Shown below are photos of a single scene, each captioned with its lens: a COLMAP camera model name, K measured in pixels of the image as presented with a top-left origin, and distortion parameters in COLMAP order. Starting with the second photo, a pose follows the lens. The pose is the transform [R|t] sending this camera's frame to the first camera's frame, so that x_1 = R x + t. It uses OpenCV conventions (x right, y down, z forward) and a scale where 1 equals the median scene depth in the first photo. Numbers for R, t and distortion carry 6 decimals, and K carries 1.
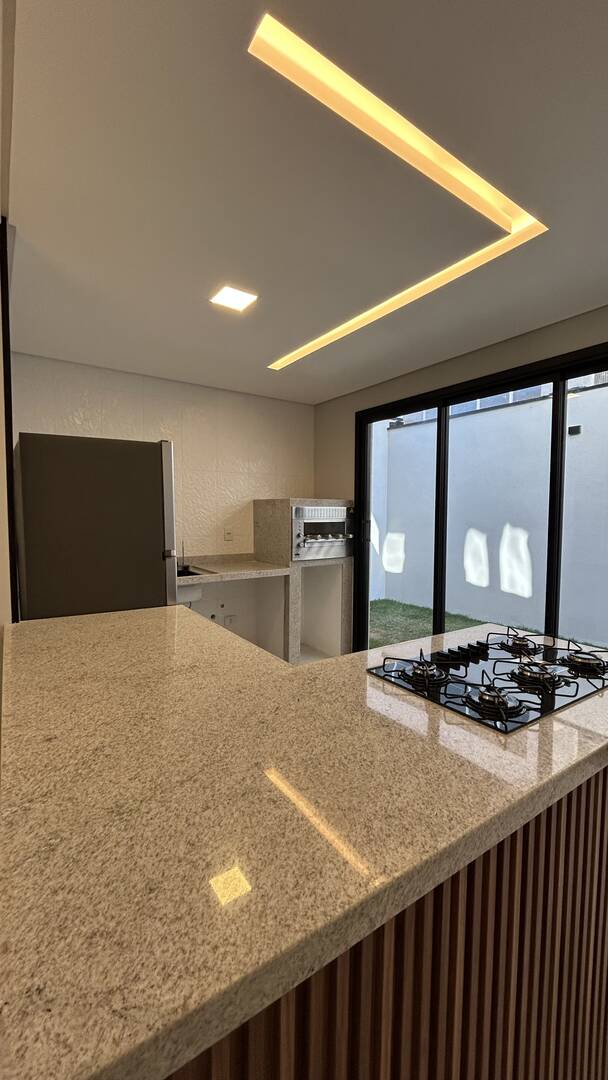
lens RADIAL K [[440.0, 0, 308.3], [0, 440.0, 539.4], [0, 0, 1]] dist [0.003348, 0.000447]
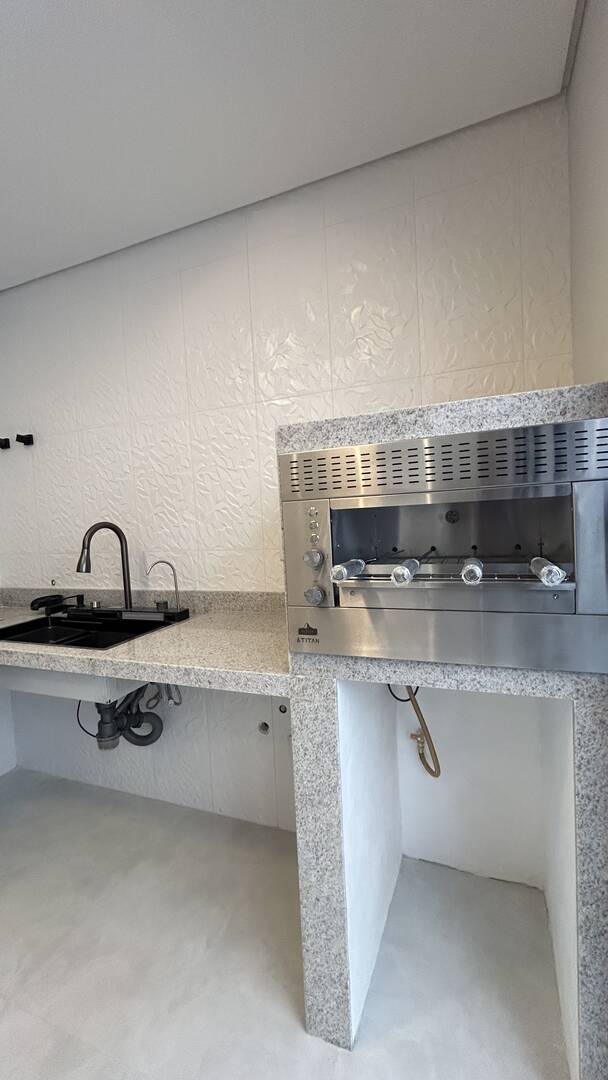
lens RADIAL K [[440.0, 0, 313.6], [0, 440.0, 541.5], [0, 0, 1]] dist [0.003348, 0.000447]
pose [[0.546878, 0.014876, -0.837080, 0.189561], [-0.003720, 0.999875, 0.015339, -0.022639], [0.837204, -0.005275, 0.546866, 0.803460]]
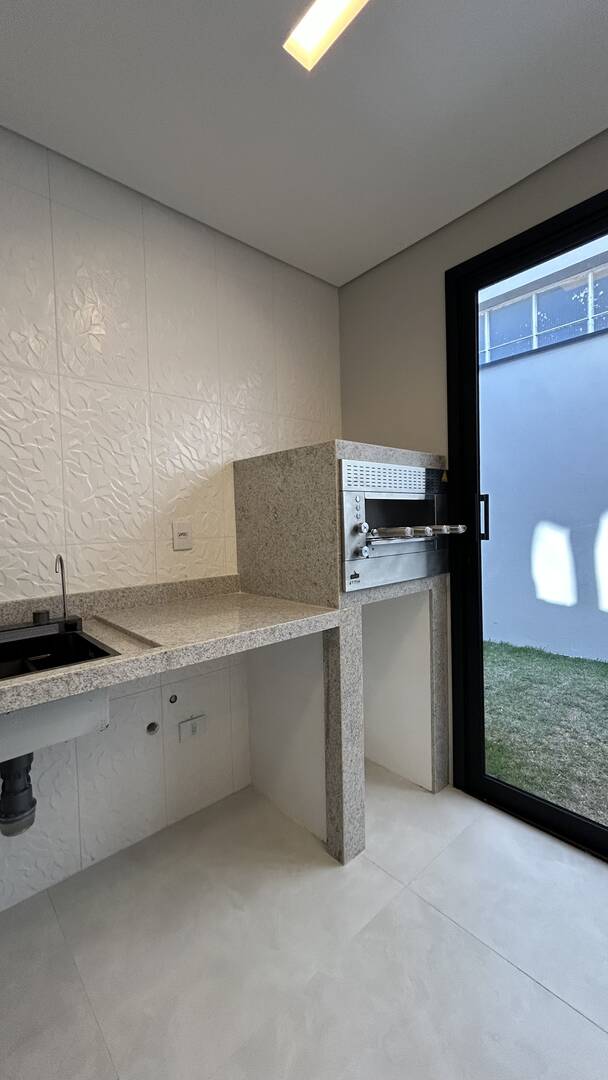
lens RADIAL K [[440.0, 0, 306.7], [0, 440.0, 539.4], [0, 0, 1]] dist [0.003348, 0.000447]
pose [[0.993339, -0.038215, 0.108711, -0.106451], [0.040889, 0.998911, -0.022480, 0.007238], [-0.107733, 0.026776, 0.993819, 0.554477]]
